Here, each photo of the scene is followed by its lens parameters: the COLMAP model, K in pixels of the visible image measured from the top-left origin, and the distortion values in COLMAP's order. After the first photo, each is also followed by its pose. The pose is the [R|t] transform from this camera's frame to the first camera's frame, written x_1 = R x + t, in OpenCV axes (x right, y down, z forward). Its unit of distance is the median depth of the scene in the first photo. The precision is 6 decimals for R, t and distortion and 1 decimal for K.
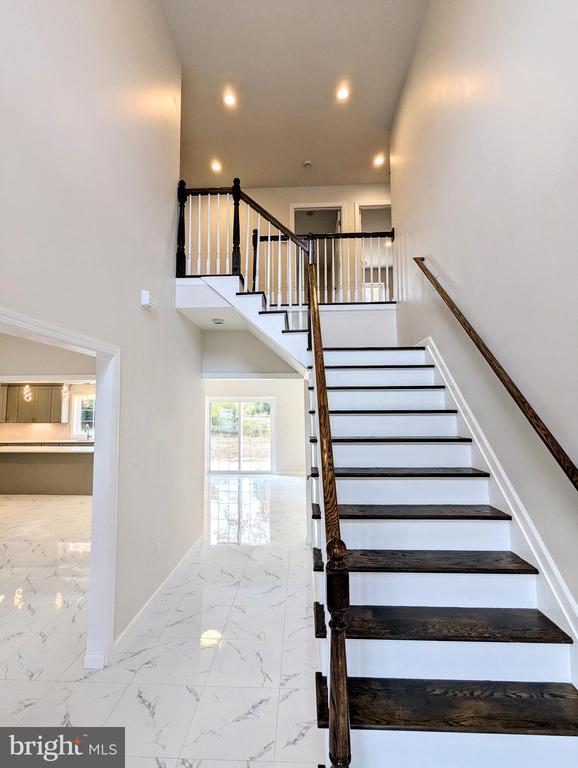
lens RADIAL K [[362.3, 0, 289.2], [0, 362.3, 382.8], [0, 0, 1]] dist [0.008639, -0.000770]
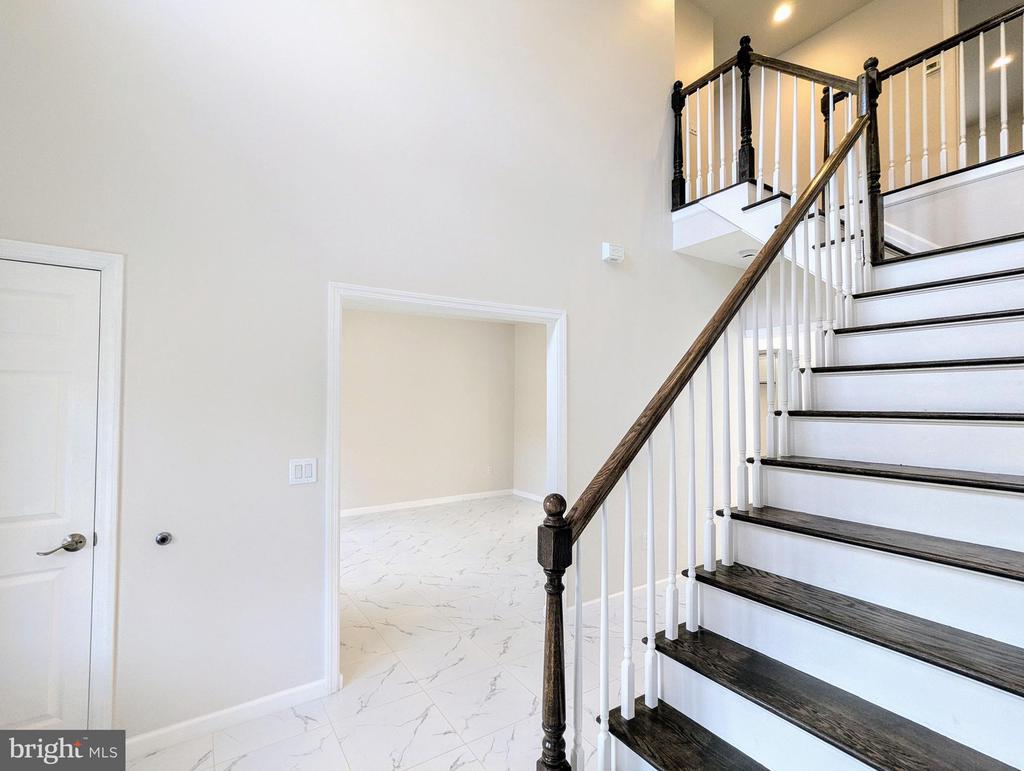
lens RADIAL K [[483.1, 0, 513.2], [0, 483.1, 385.4], [0, 0, 1]] dist [0.008639, -0.000770]
pose [[0.590097, -0.017314, -0.807147, 0.409193], [0.056447, 0.998208, 0.019856, 0.057853], [0.805357, -0.057278, 0.590017, 0.098921]]
